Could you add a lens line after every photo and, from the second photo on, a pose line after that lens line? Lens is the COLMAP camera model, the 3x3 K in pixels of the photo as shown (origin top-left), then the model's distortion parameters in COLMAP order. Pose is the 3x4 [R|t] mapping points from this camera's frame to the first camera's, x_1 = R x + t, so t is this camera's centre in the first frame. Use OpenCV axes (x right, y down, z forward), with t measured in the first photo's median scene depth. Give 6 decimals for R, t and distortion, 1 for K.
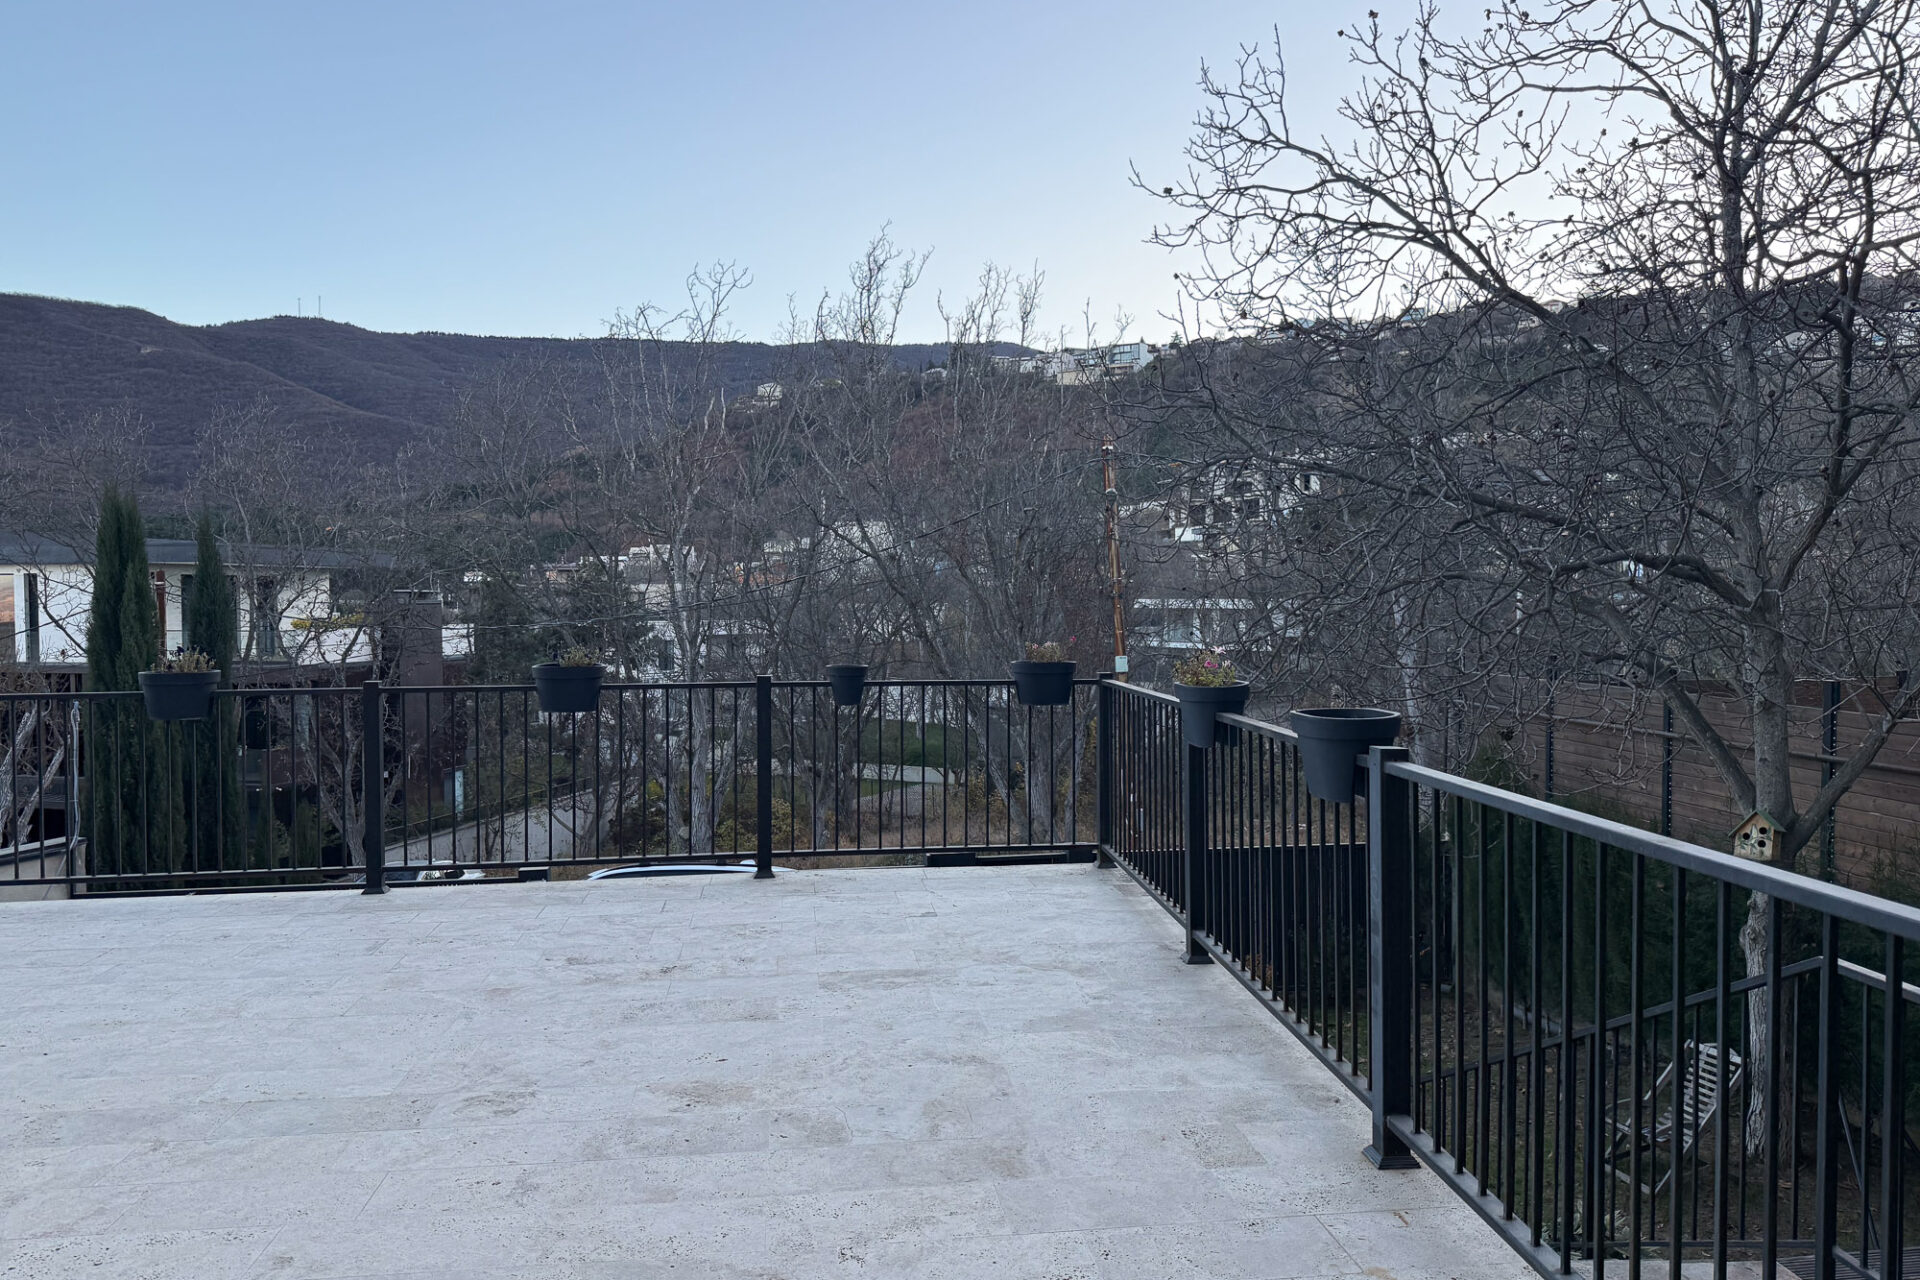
lens RADIAL K [[1346.1, 0, 960.0], [0, 1346.1, 640.0], [0, 0, 1]] dist [0.046262, -0.063578]
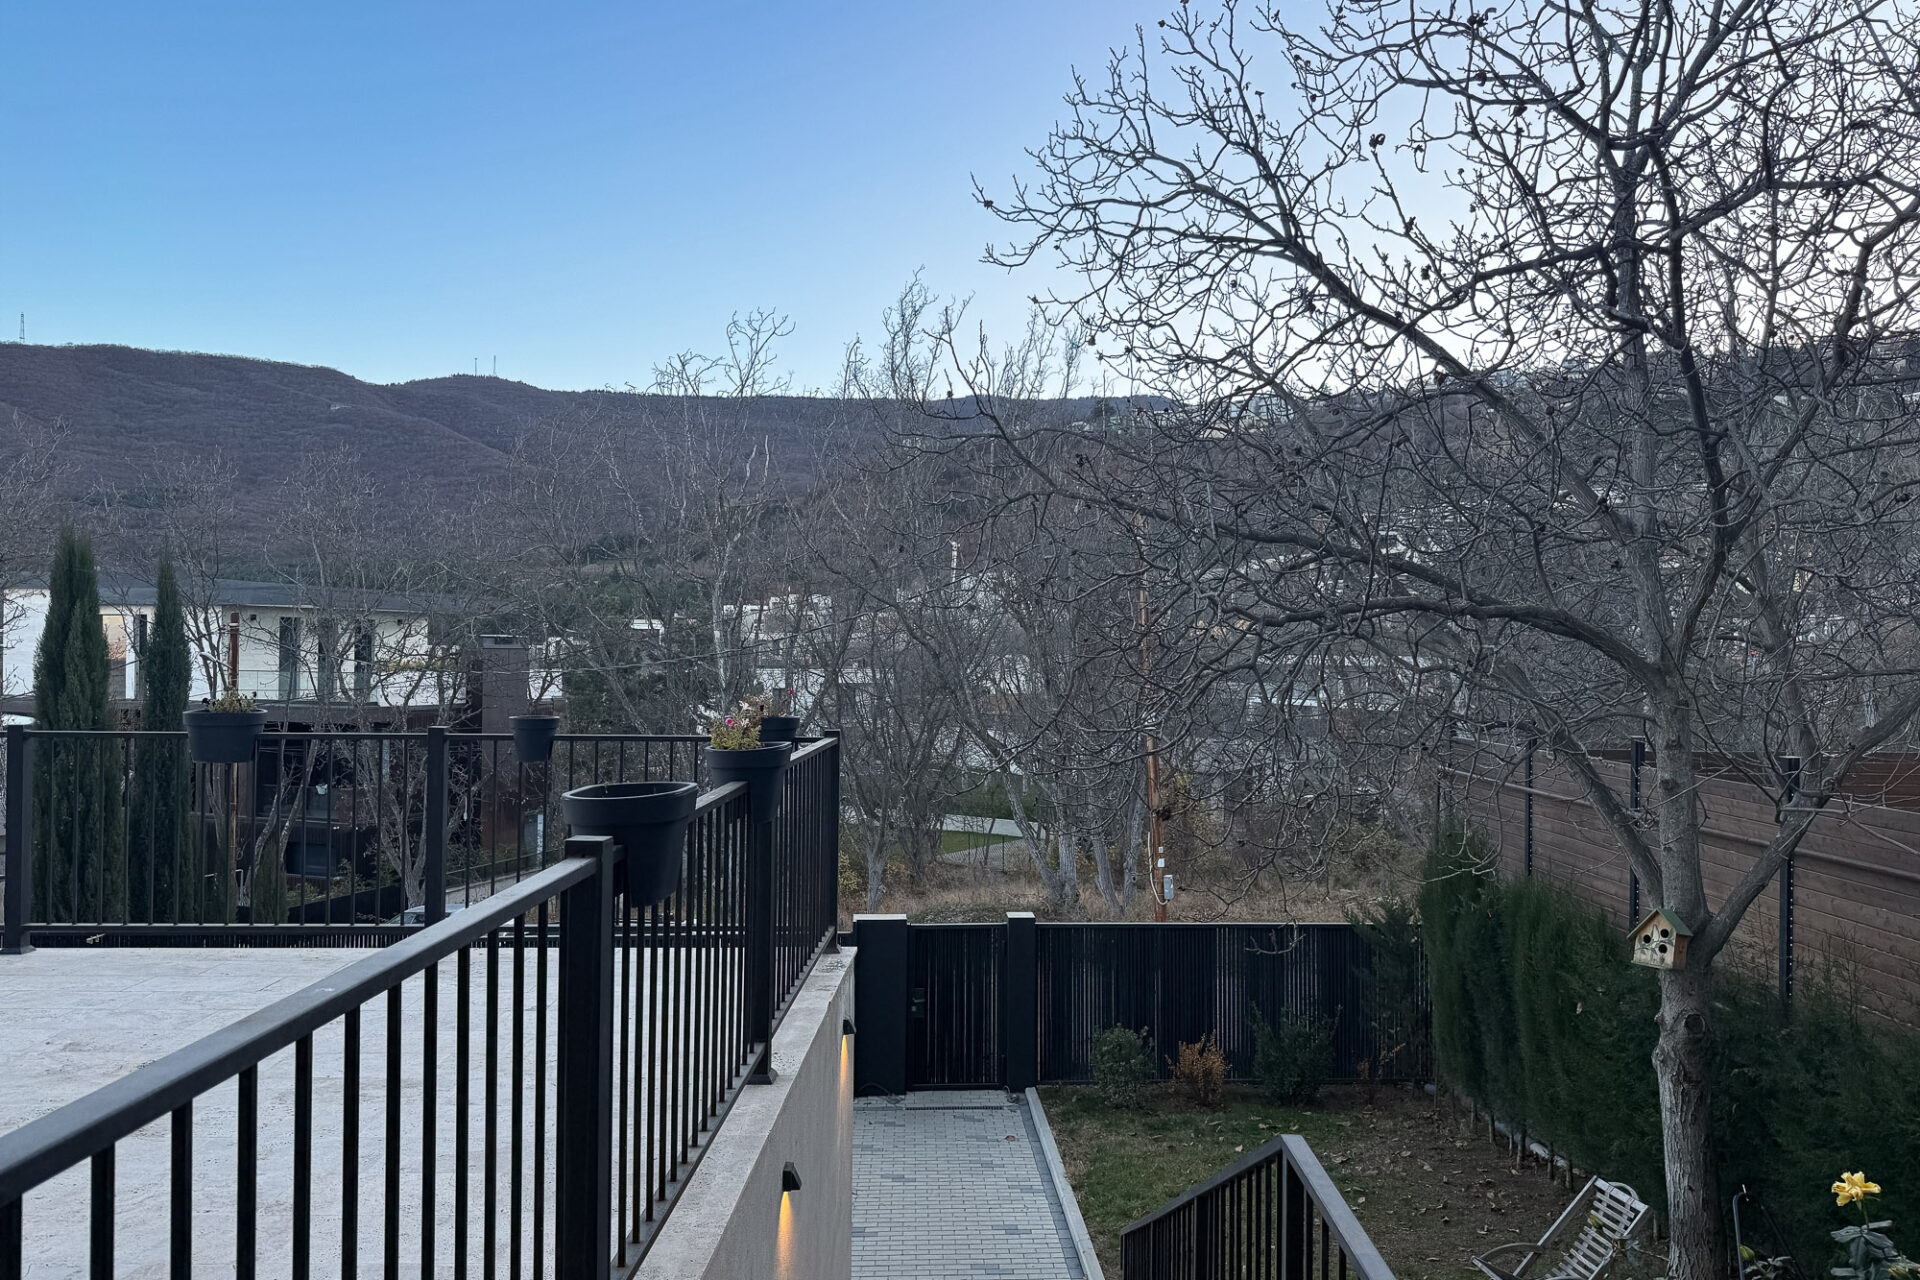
lens RADIAL K [[1346.7, 0, 971.3], [0, 1346.7, 641.9], [0, 0, 1]] dist [0.034208, -0.054085]
pose [[0.995318, 0.014251, -0.095595, 0.229579], [-0.017840, 0.999164, -0.036793, -0.002746], [0.094990, 0.038326, 0.994740, 0.104657]]
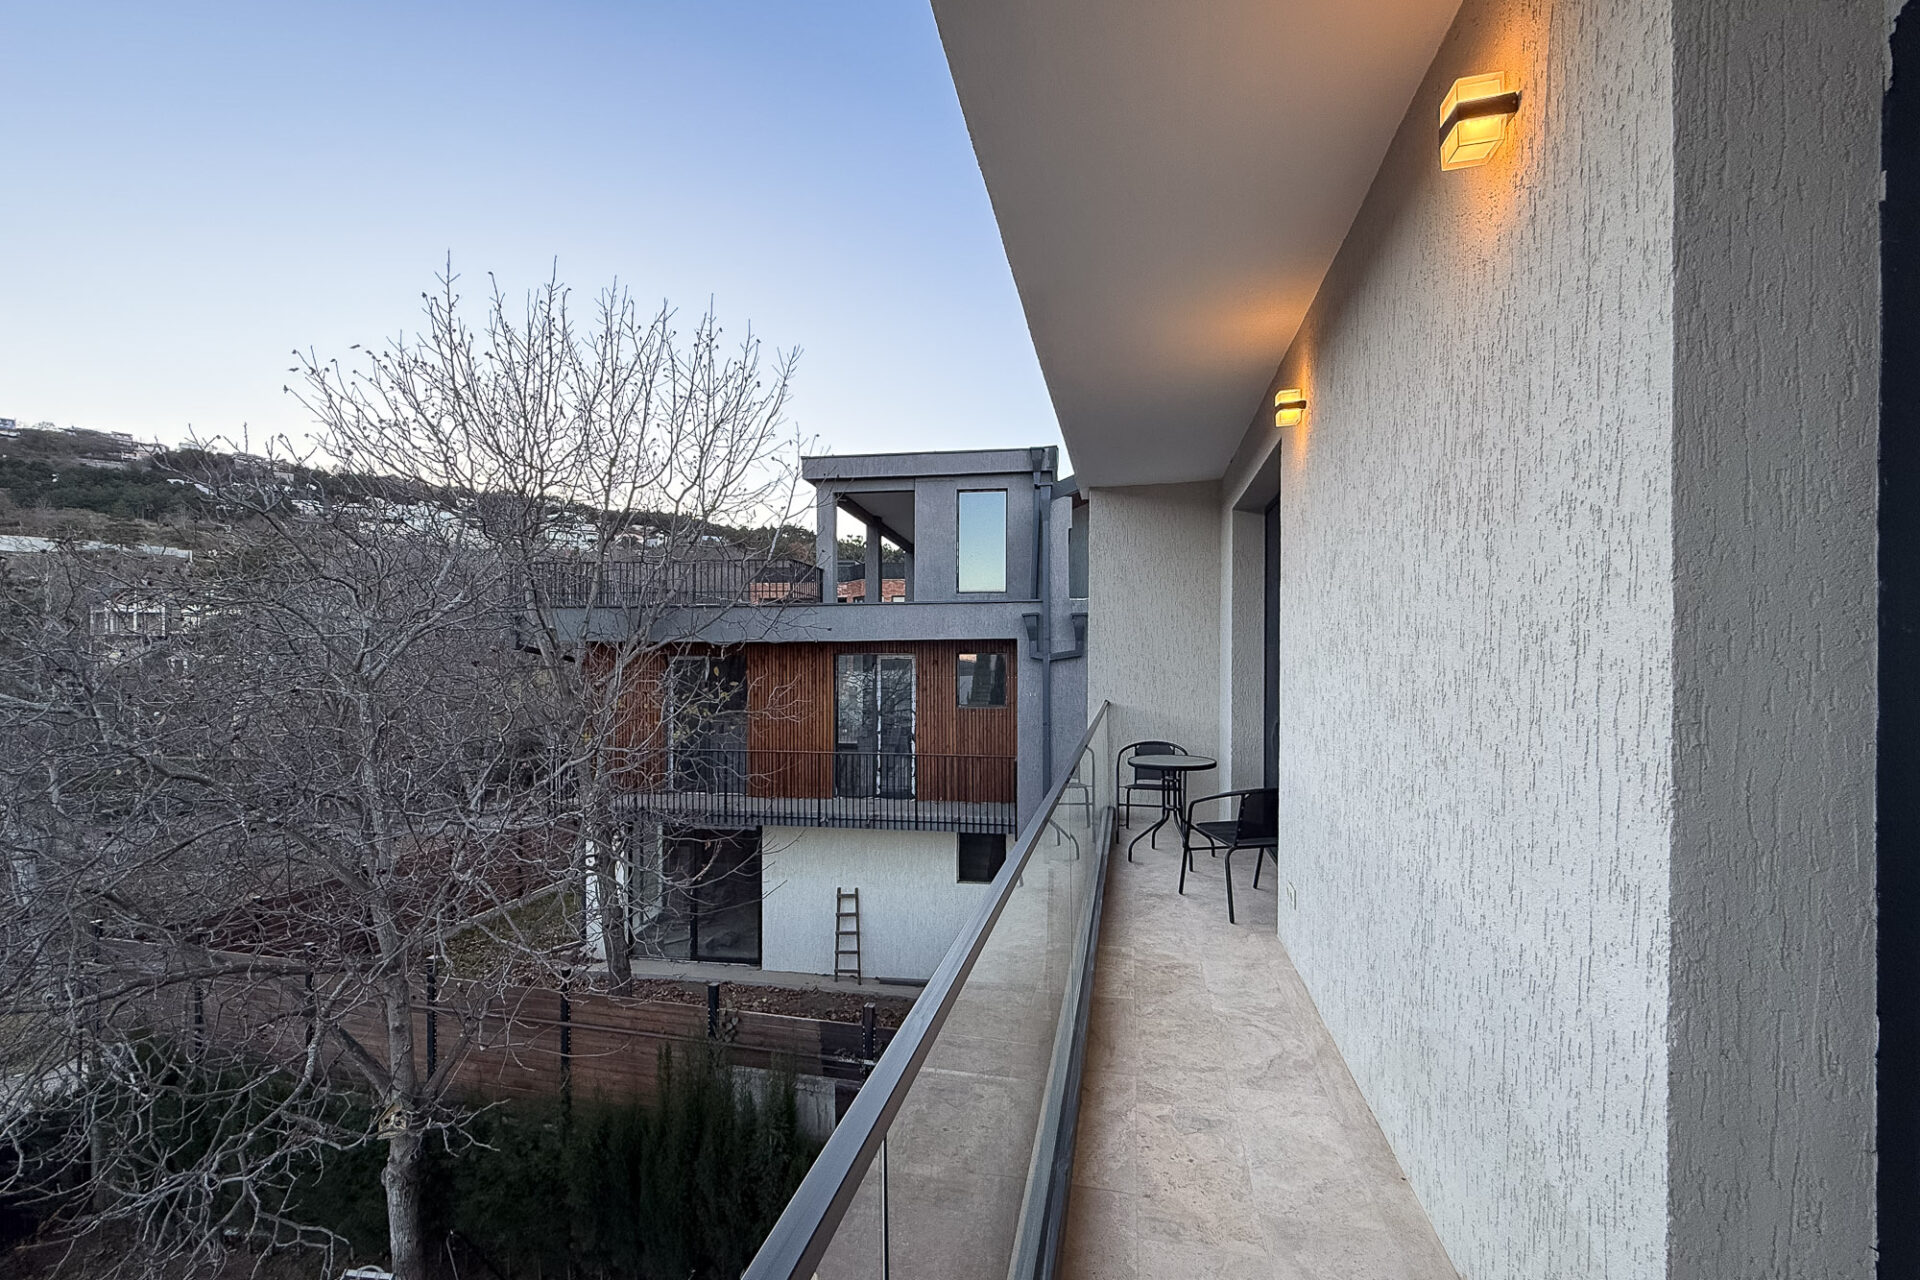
lens RADIAL K [[773.0, 0, 954.8], [0, 773.0, 662.8], [0, 0, 1]] dist [-0.001076, -0.000401]
pose [[0.353513, -0.002977, 0.935425, 0.014219], [0.029702, 0.999526, -0.008044, -0.319082], [-0.934958, 0.030628, 0.353434, 0.109121]]
